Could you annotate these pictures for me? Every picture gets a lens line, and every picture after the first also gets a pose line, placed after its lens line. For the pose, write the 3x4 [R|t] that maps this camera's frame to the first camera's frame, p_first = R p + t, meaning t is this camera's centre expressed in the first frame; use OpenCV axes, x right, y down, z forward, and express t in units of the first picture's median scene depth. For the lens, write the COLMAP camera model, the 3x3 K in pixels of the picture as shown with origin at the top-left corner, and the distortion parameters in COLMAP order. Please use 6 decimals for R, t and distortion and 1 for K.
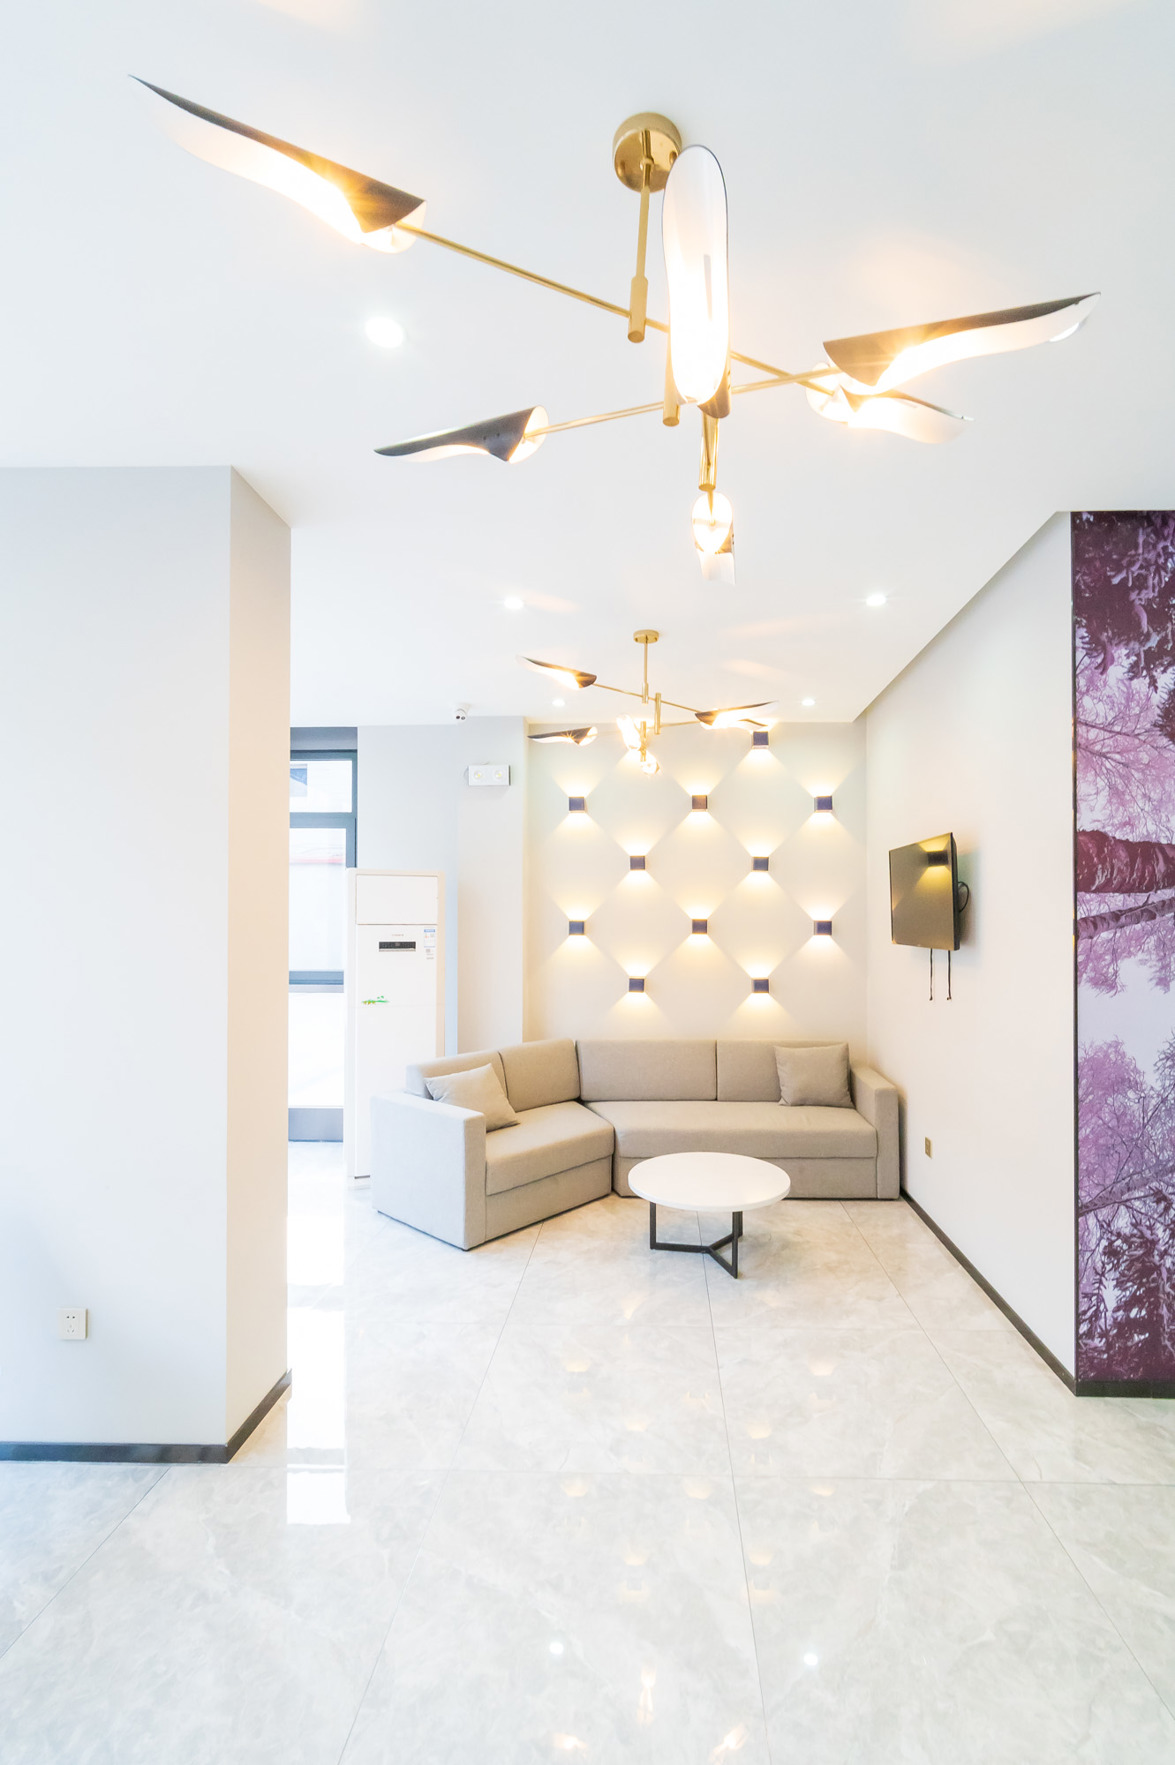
lens RADIAL K [[753.6, 0, 610.3], [0, 753.6, 929.4], [0, 0, 1]] dist [-0.000252, 0.000557]
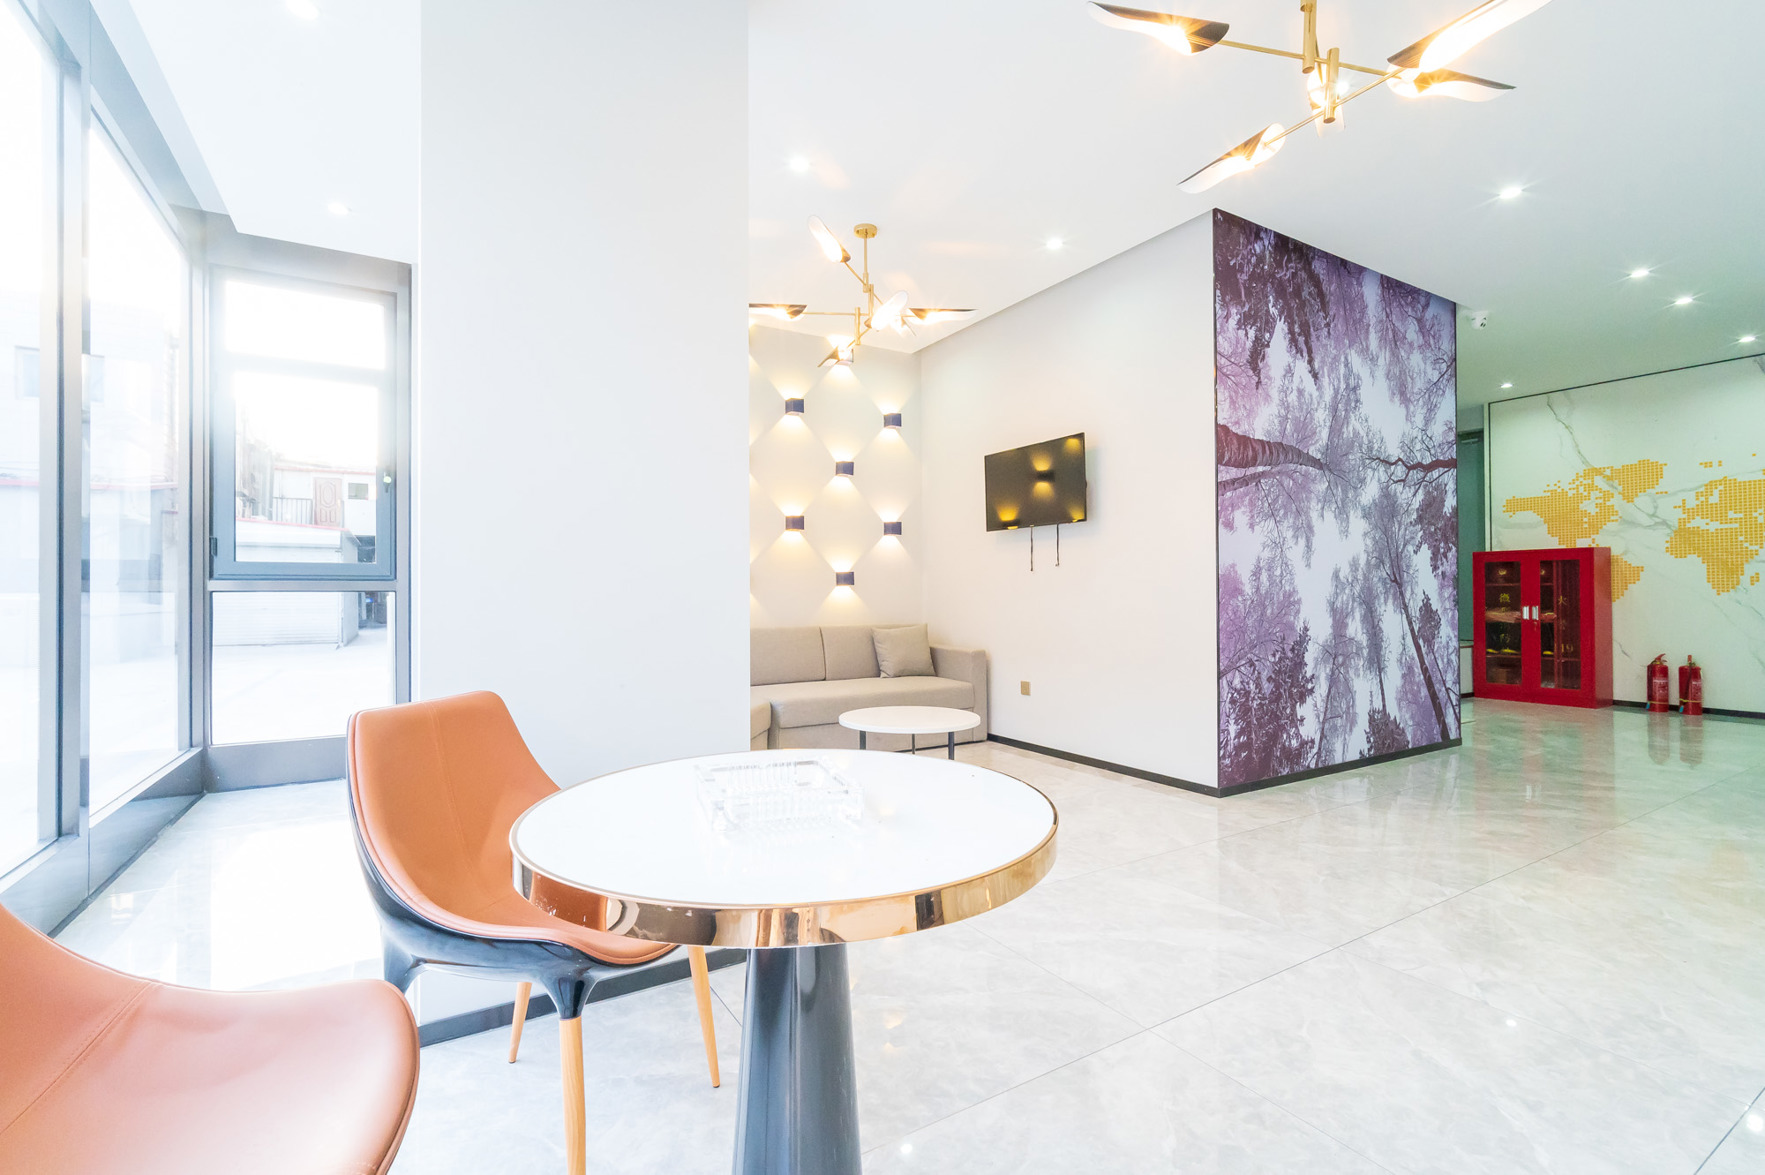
lens RADIAL K [[753.6, 0, 882.5], [0, 753.6, 587.5], [0, 0, 1]] dist [-0.000252, 0.000557]
pose [[0.850223, -0.003534, 0.526410, -0.743085], [0.004070, 0.999992, 0.000141, 0.193635], [-0.526406, 0.002022, 0.850231, 0.071706]]
